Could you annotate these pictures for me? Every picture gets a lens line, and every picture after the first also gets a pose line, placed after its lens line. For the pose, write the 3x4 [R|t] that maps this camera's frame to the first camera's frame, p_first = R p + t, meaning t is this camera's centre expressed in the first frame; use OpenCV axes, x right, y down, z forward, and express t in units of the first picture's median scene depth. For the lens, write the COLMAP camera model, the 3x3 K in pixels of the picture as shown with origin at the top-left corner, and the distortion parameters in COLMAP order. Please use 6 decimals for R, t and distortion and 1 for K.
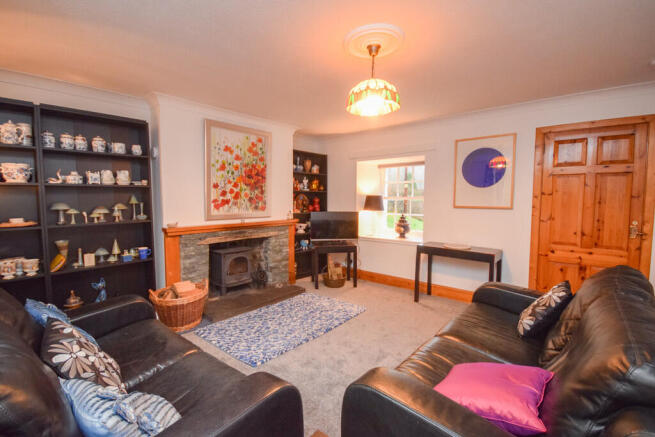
lens RADIAL K [[296.2, 0, 323.2], [0, 296.2, 217.4], [0, 0, 1]] dist [0.016586, -0.000598]
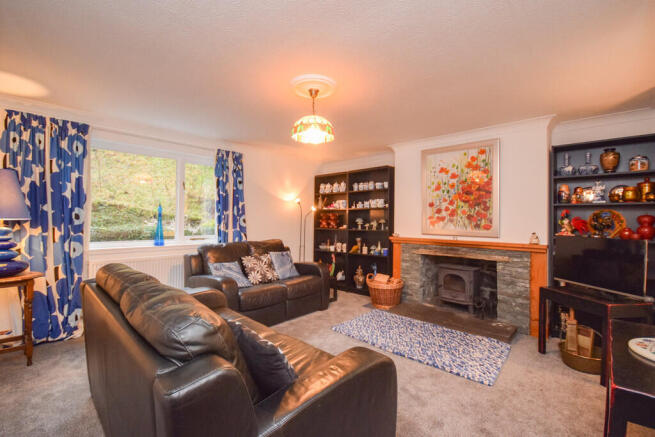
lens RADIAL K [[296.2, 0, 323.2], [0, 296.2, 217.4], [0, 0, 1]] dist [0.016586, -0.000598]
pose [[-0.035929, -0.007369, -0.999327, 0.756693], [-0.076470, 0.997061, -0.004603, -0.019770], [0.996424, 0.076253, -0.036387, 0.600785]]
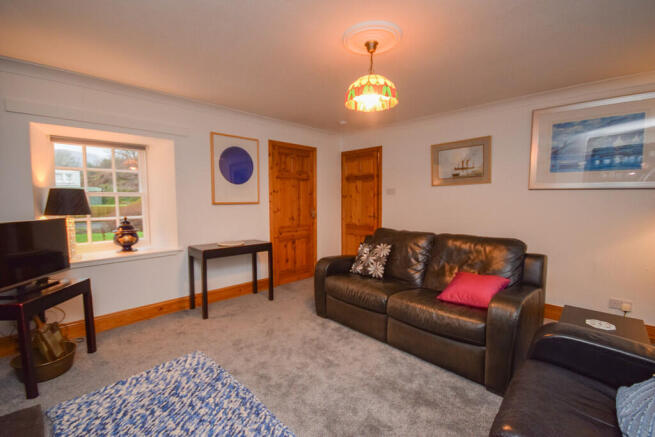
lens RADIAL K [[296.2, 0, 323.2], [0, 296.2, 217.4], [0, 0, 1]] dist [0.016586, -0.000598]
pose [[0.079820, -0.074367, 0.994031, -0.475382], [0.064493, 0.995509, 0.069298, -0.035566], [-0.994721, 0.058577, 0.084258, 0.593303]]
